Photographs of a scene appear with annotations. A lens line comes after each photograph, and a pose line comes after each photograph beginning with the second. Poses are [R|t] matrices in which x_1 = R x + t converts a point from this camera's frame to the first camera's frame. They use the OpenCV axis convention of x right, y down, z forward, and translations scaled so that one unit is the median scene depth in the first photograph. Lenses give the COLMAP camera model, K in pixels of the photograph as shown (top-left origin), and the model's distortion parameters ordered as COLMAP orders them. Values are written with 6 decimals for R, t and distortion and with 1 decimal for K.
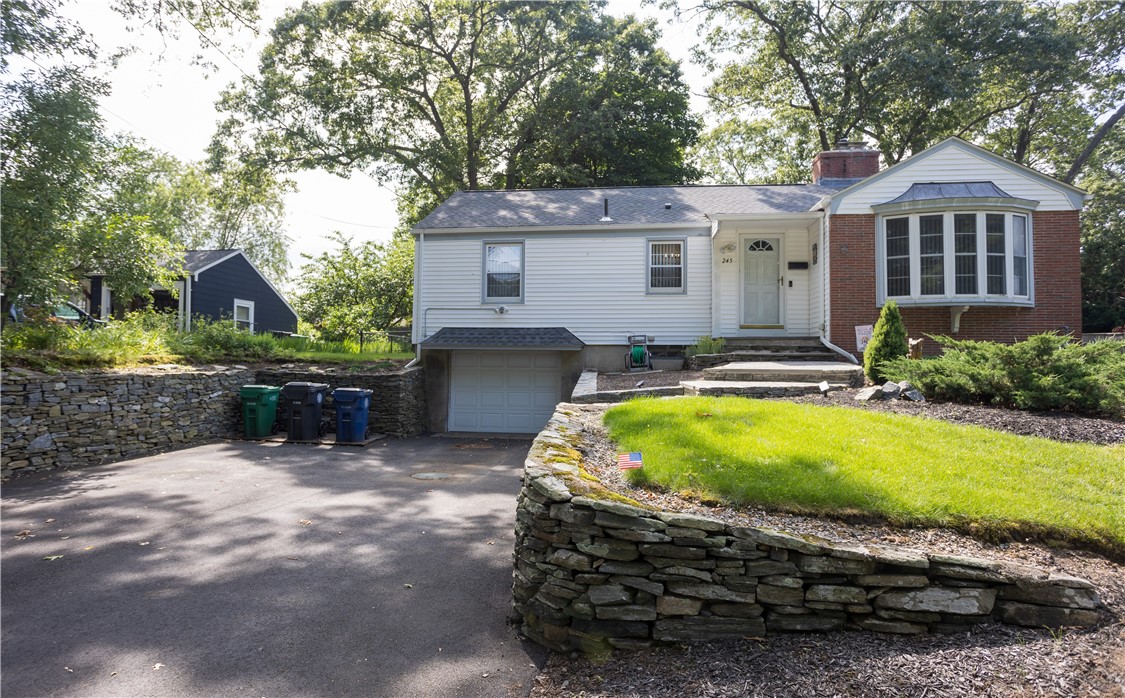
lens RADIAL K [[641.8, 0, 551.9], [0, 641.8, 345.6], [0, 0, 1]] dist [-0.011525, 0.007135]
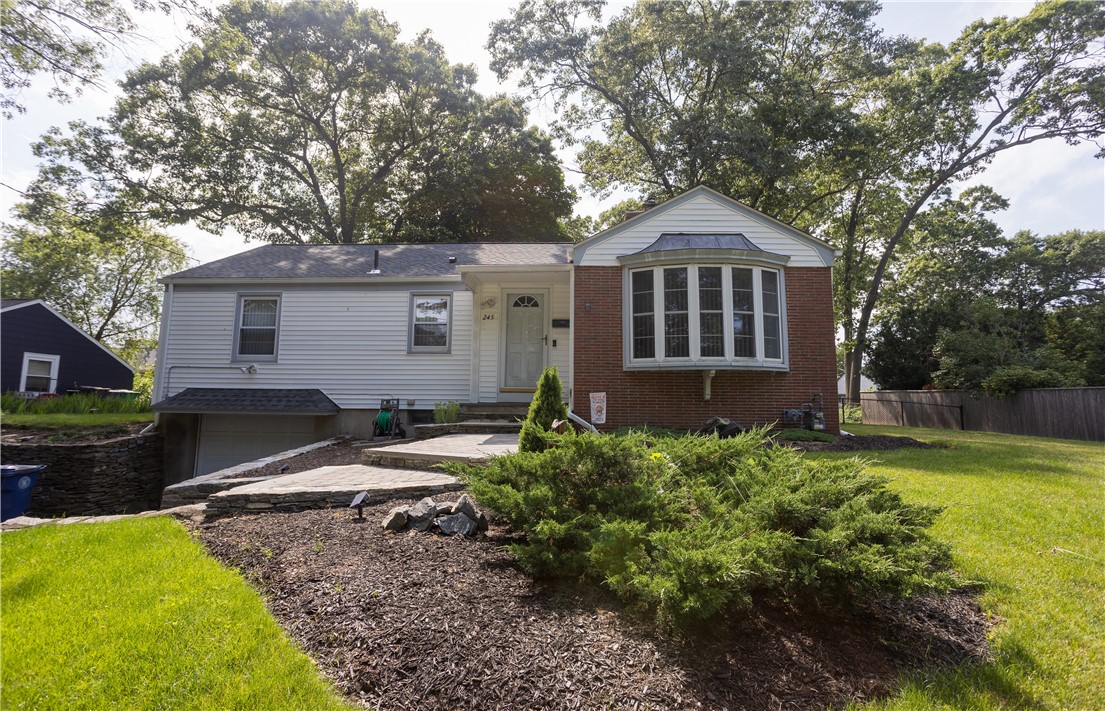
lens RADIAL K [[551.7, 0, 561.8], [0, 551.7, 354.3], [0, 0, 1]] dist [-0.022650, 0.004300]
pose [[0.995459, 0.008599, 0.094807, 0.302595], [-0.001777, 0.997417, -0.071807, -0.023882], [-0.095180, 0.071313, 0.992902, 0.217060]]
